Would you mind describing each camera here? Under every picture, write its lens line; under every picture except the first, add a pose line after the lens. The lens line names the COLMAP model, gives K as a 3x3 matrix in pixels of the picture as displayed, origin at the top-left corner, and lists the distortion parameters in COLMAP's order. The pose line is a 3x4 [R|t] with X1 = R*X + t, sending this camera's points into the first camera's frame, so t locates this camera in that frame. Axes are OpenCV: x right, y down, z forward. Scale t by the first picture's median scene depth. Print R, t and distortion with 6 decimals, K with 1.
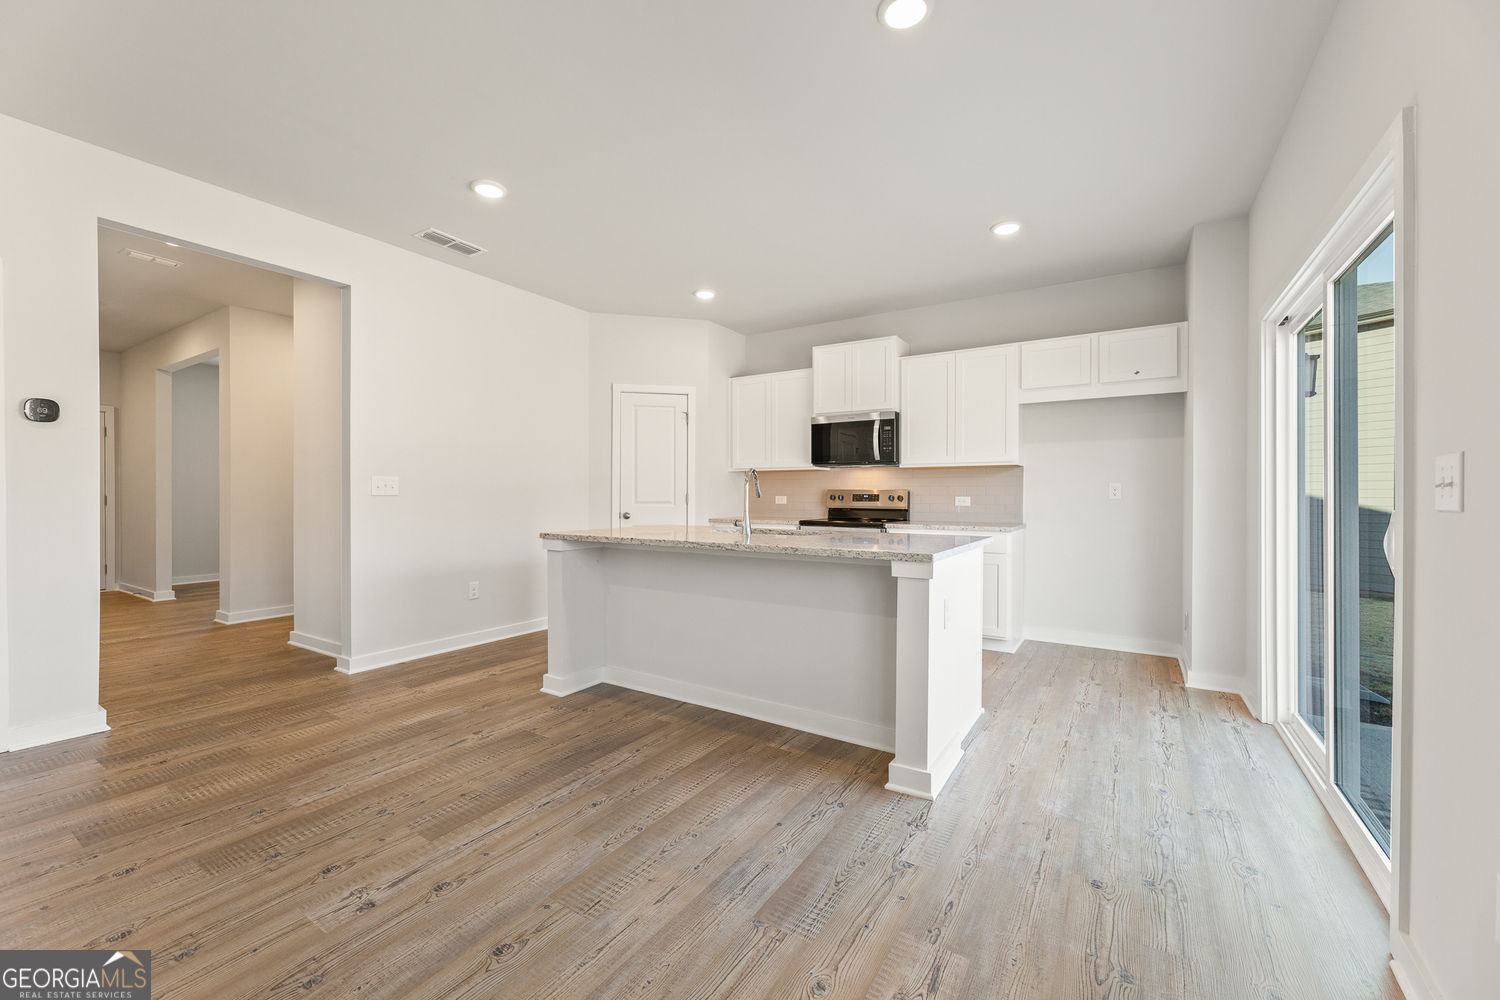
lens RADIAL K [[606.1, 0, 746.7], [0, 606.1, 495.6], [0, 0, 1]] dist [-0.004143, 0.000984]
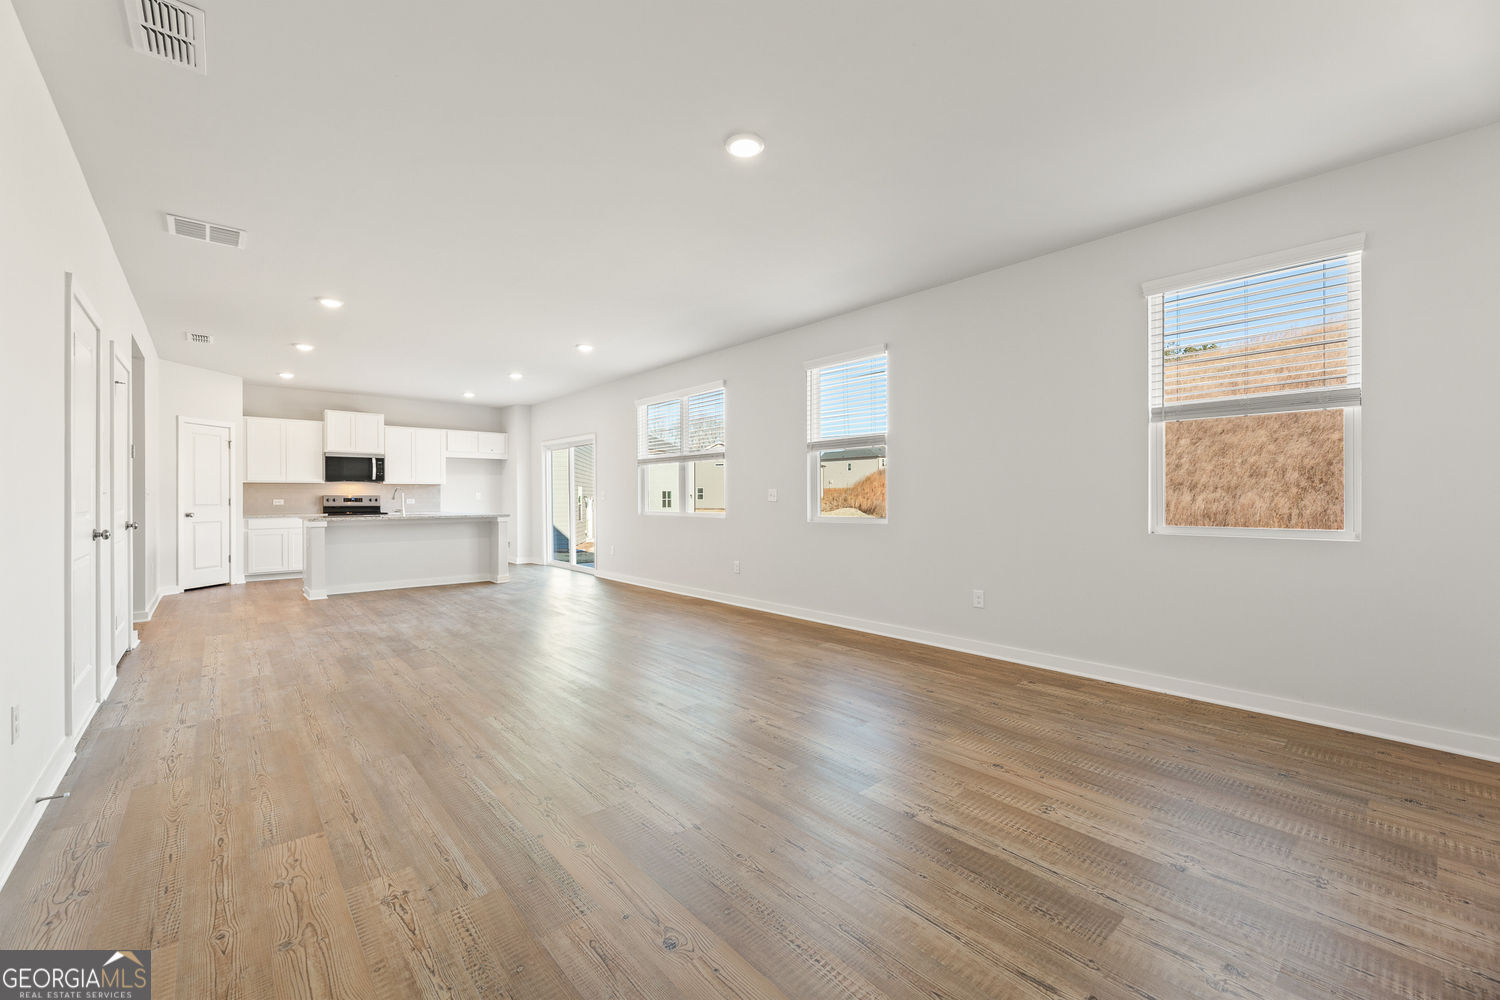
lens RADIAL K [[606.1, 0, 743.7], [0, 606.1, 495.5], [0, 0, 1]] dist [-0.004143, 0.000984]
pose [[0.280369, 0.001812, 0.959891, -1.194426], [0.008194, 0.999957, -0.004281, 0.007608], [-0.959857, 0.009066, 0.280342, -0.585193]]
